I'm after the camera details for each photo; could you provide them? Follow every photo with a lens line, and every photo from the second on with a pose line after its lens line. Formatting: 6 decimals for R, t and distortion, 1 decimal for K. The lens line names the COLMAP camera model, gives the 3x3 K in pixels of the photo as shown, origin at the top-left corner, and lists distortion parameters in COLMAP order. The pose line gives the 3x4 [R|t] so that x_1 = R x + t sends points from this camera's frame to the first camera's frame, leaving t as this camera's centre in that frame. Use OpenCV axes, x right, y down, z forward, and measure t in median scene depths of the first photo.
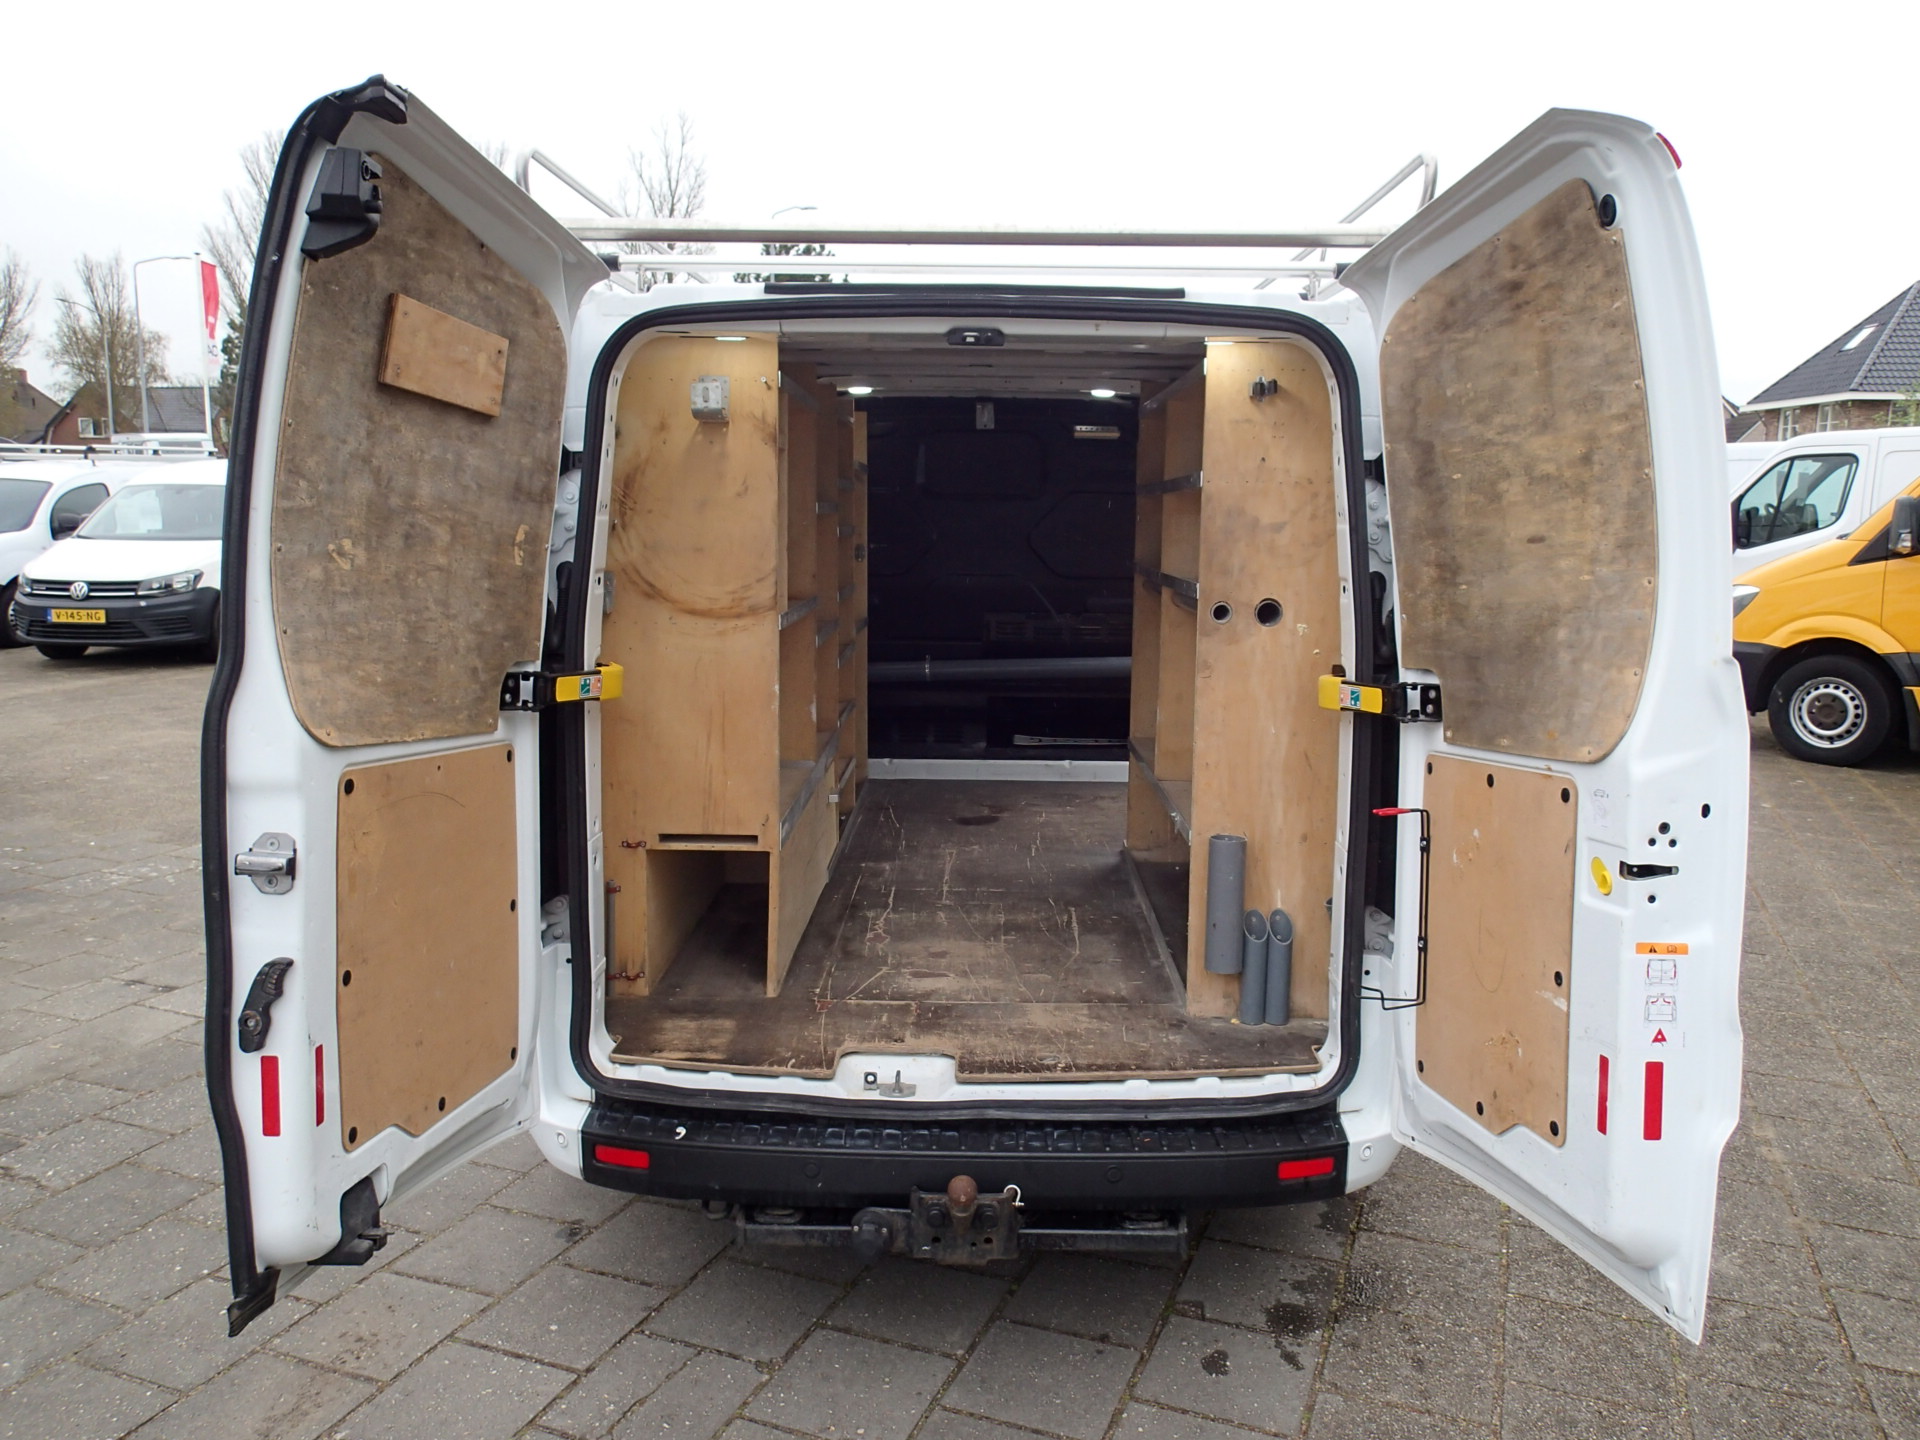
lens RADIAL K [[1429.2, 0, 979.1], [0, 1429.2, 719.9], [0, 0, 1]] dist [-0.001021, -0.003276]
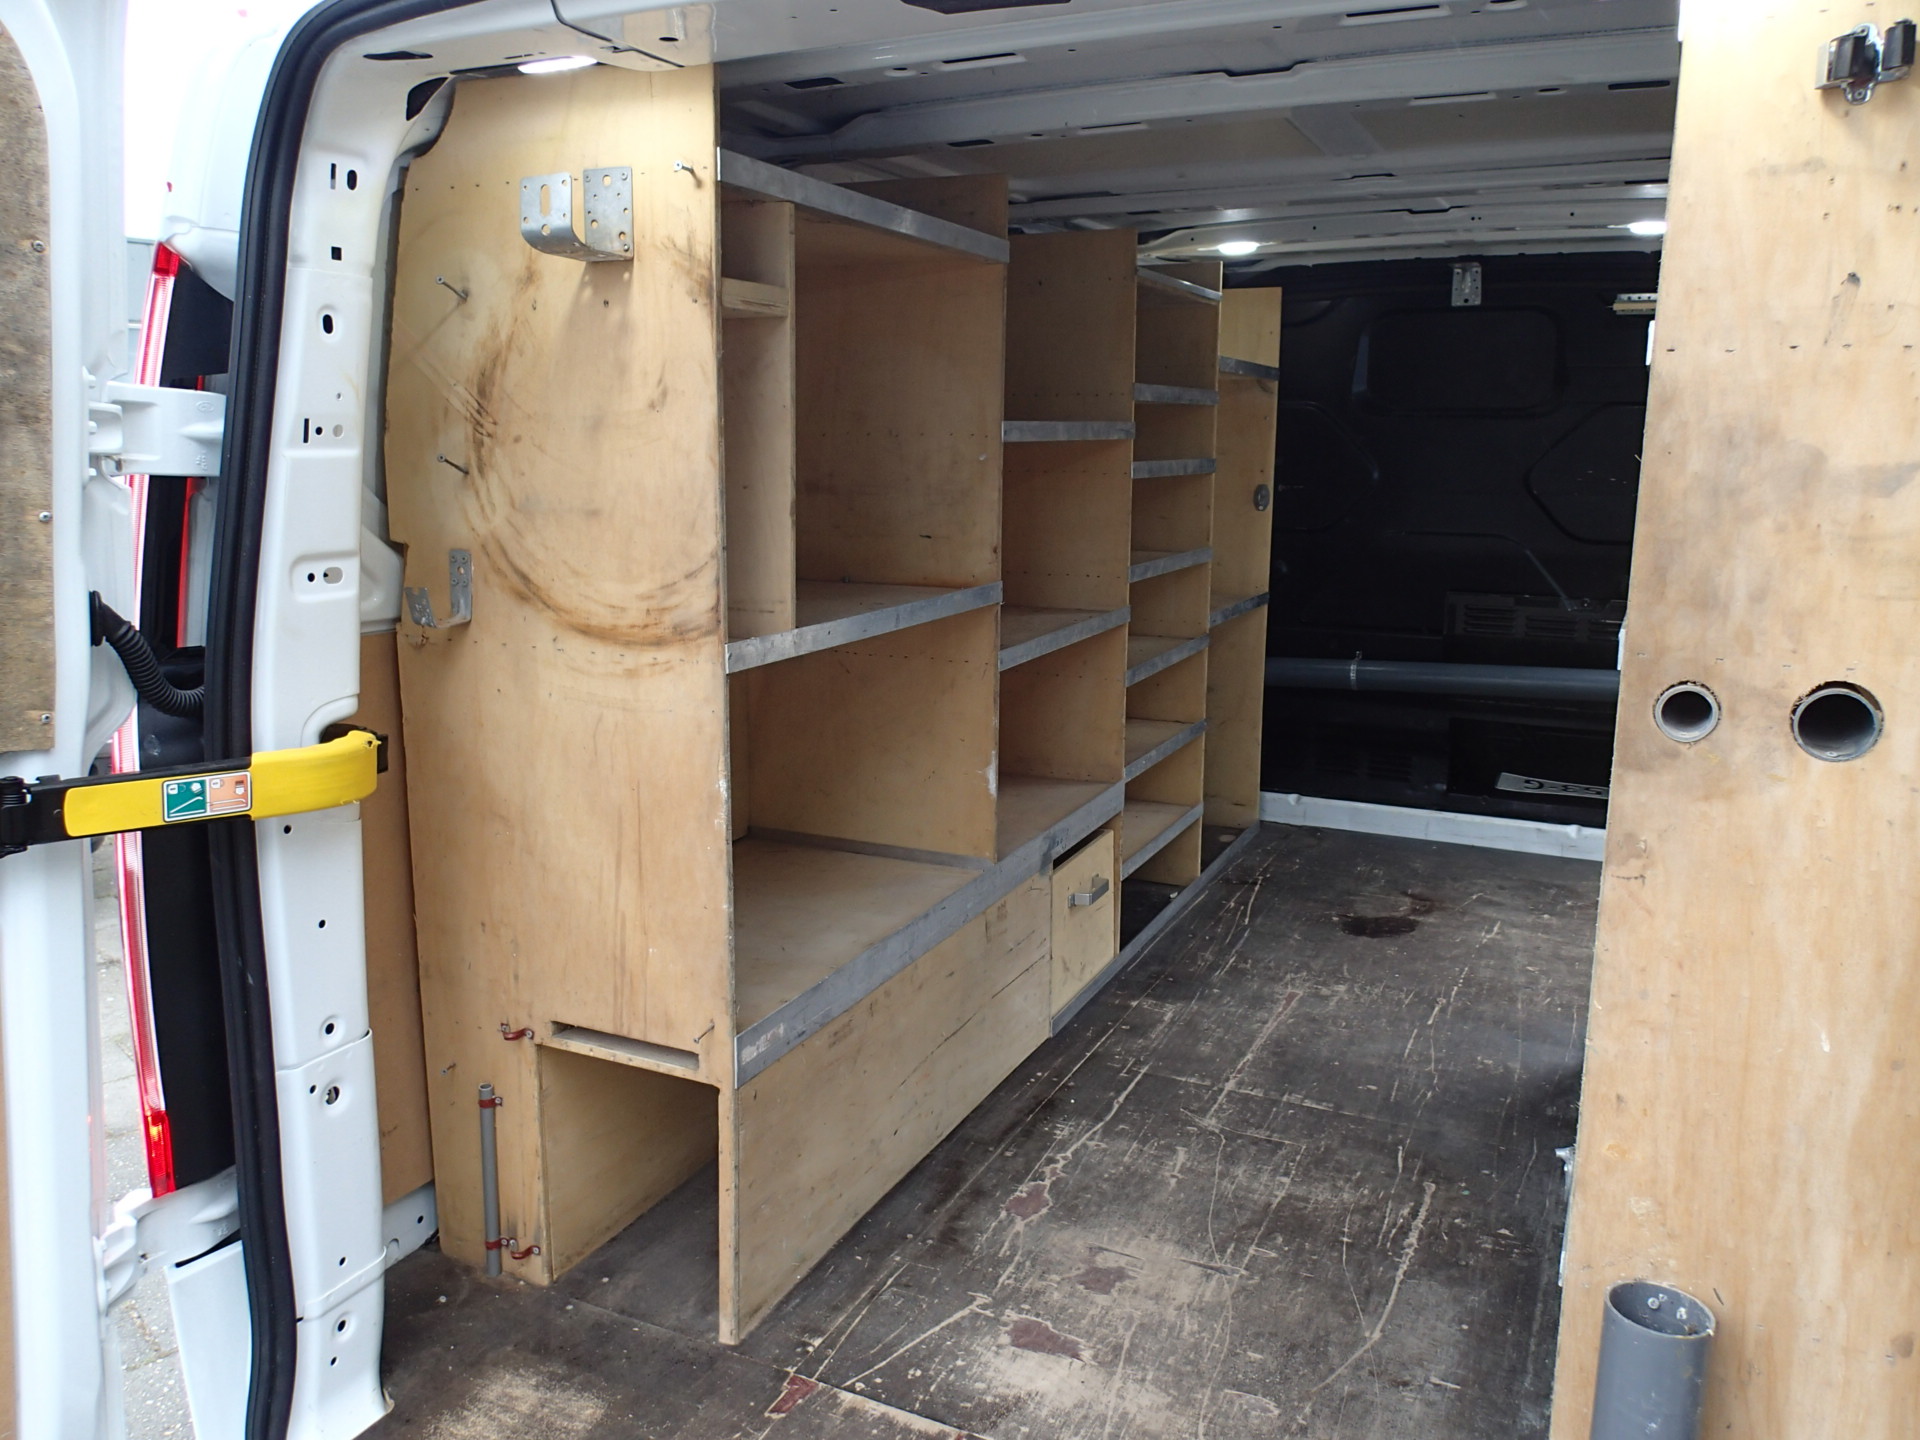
lens RADIAL K [[1429.7, 0, 977.7], [0, 1429.7, 714.2], [0, 0, 1]] dist [0.008153, -0.002083]
pose [[0.907387, 0.075723, -0.413418, 0.152370], [-0.056356, 0.996674, 0.058862, -0.083659], [0.416500, -0.030112, 0.908637, 0.575195]]
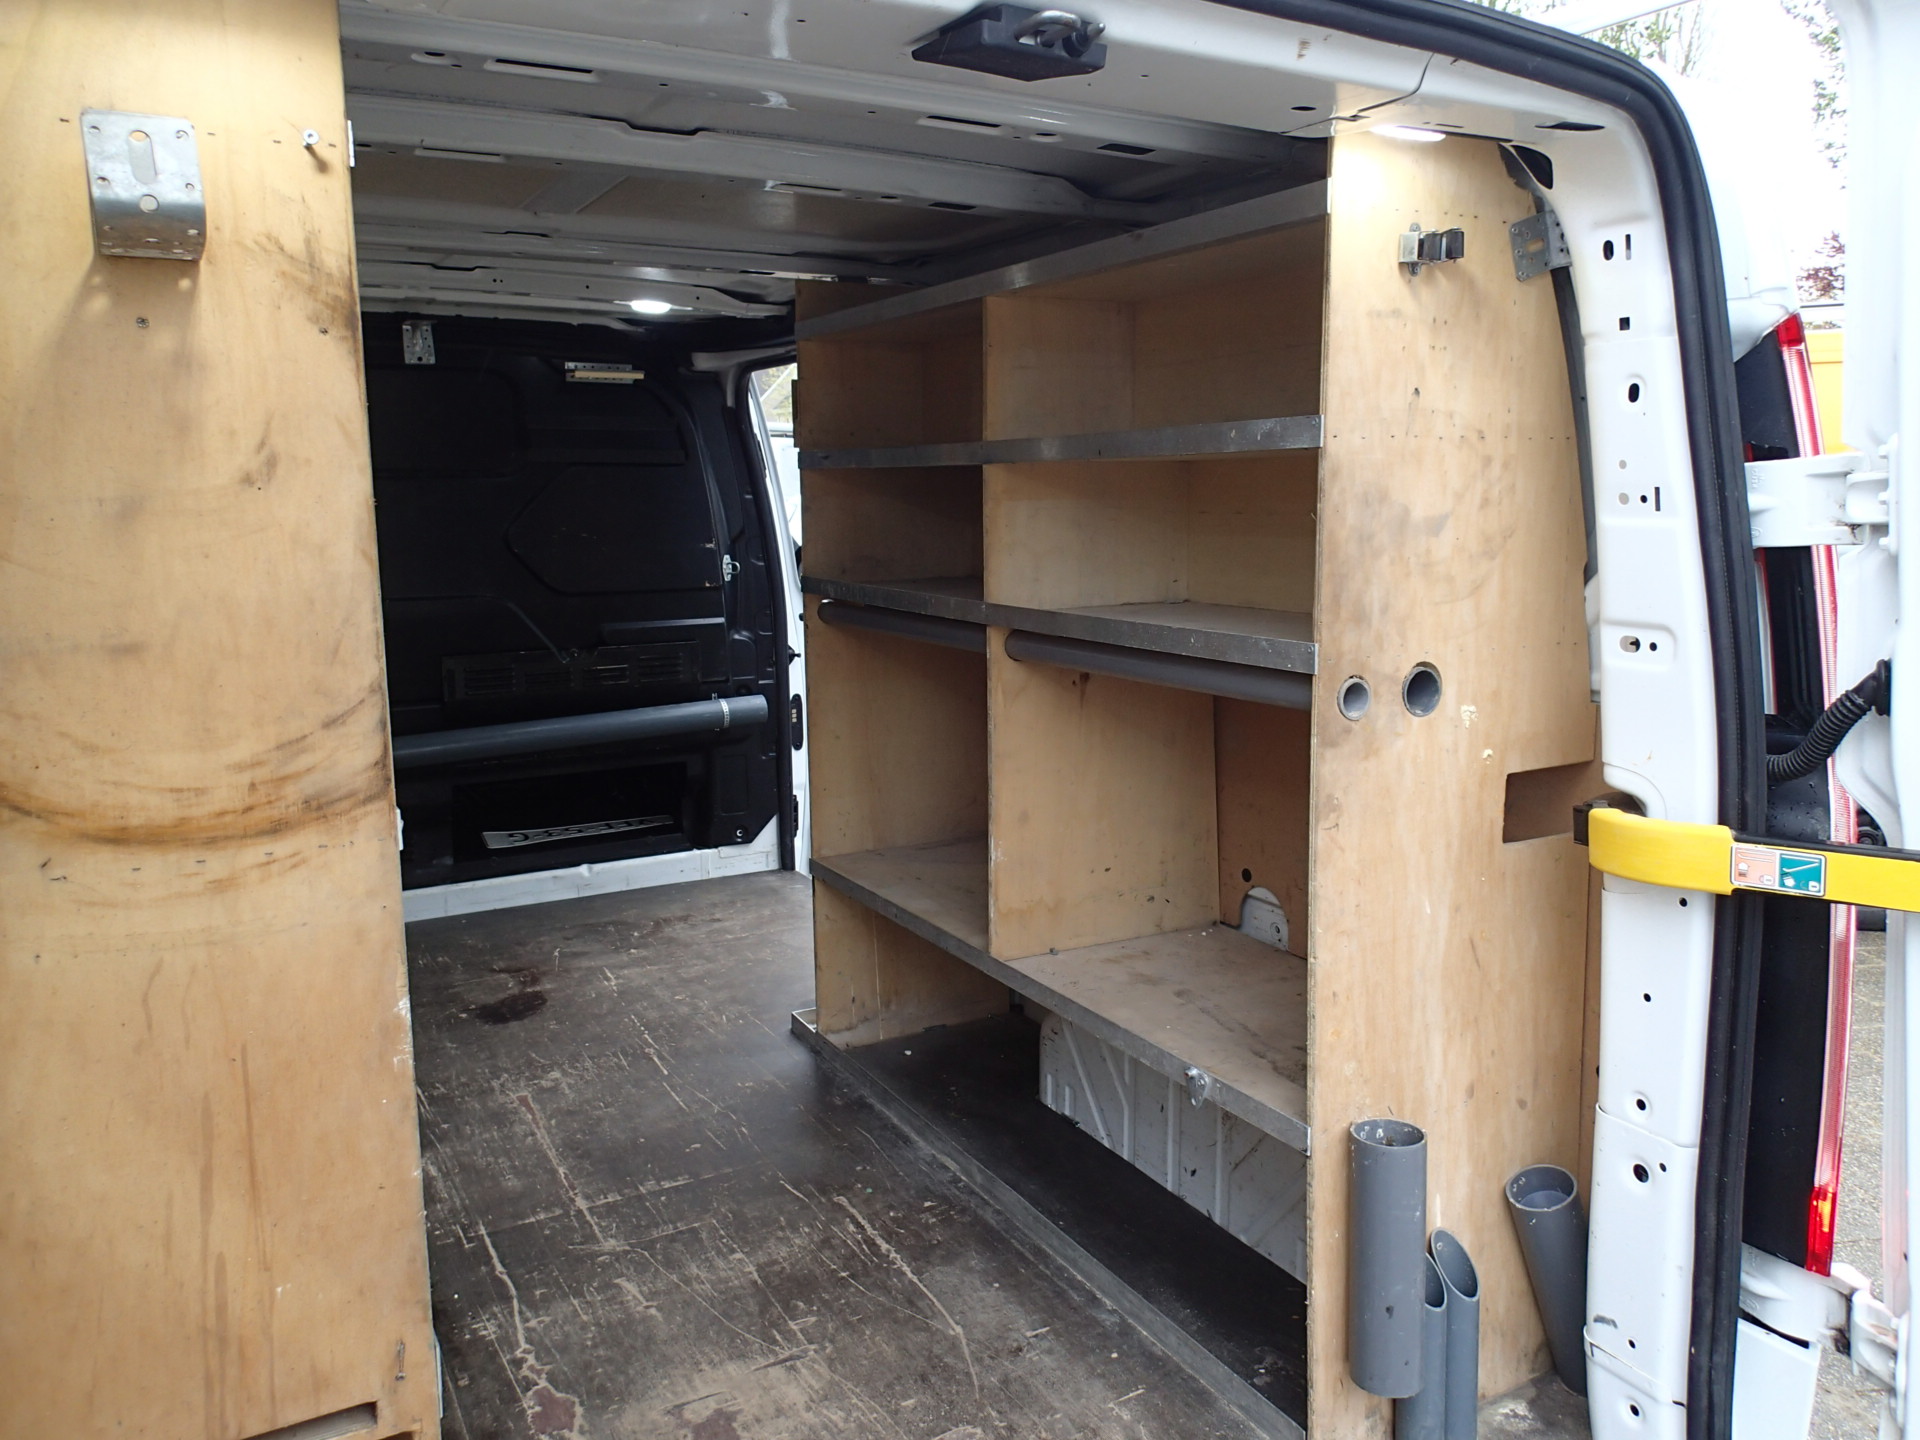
lens RADIAL K [[1429.7, 0, 977.7], [0, 1429.7, 714.2], [0, 0, 1]] dist [0.008153, -0.002083]
pose [[0.867451, -0.098159, 0.487743, -0.186586], [0.090192, 0.995126, 0.039864, -0.098790], [-0.489279, 0.009410, 0.872077, 0.609850]]
